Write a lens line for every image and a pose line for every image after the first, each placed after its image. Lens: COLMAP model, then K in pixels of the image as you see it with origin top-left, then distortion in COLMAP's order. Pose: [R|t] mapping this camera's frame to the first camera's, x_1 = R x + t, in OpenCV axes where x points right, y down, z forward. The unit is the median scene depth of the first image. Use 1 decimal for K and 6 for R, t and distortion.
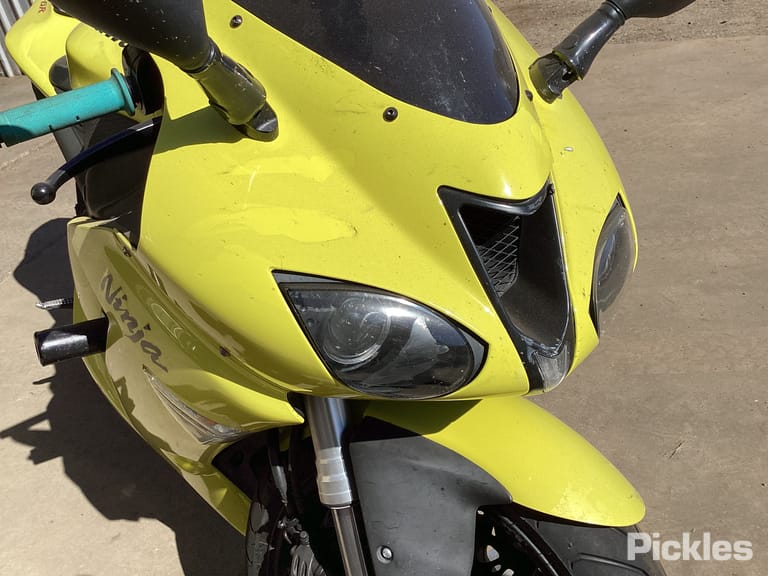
lens RADIAL K [[697.6, 0, 404.6], [0, 697.6, 292.0], [0, 0, 1]] dist [0.074158, -0.147067]
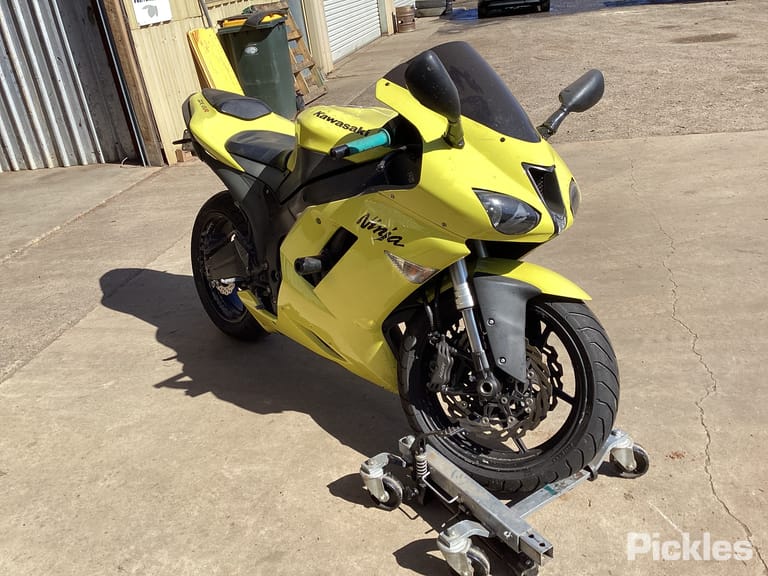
lens RADIAL K [[697.6, 0, 404.6], [0, 697.6, 292.0], [0, 0, 1]] dist [0.074158, -0.147067]
pose [[0.988318, -0.025988, 0.150174, -0.681896], [0.048090, 0.988192, -0.145479, 0.606861], [-0.144620, 0.151001, 0.977898, -1.328153]]
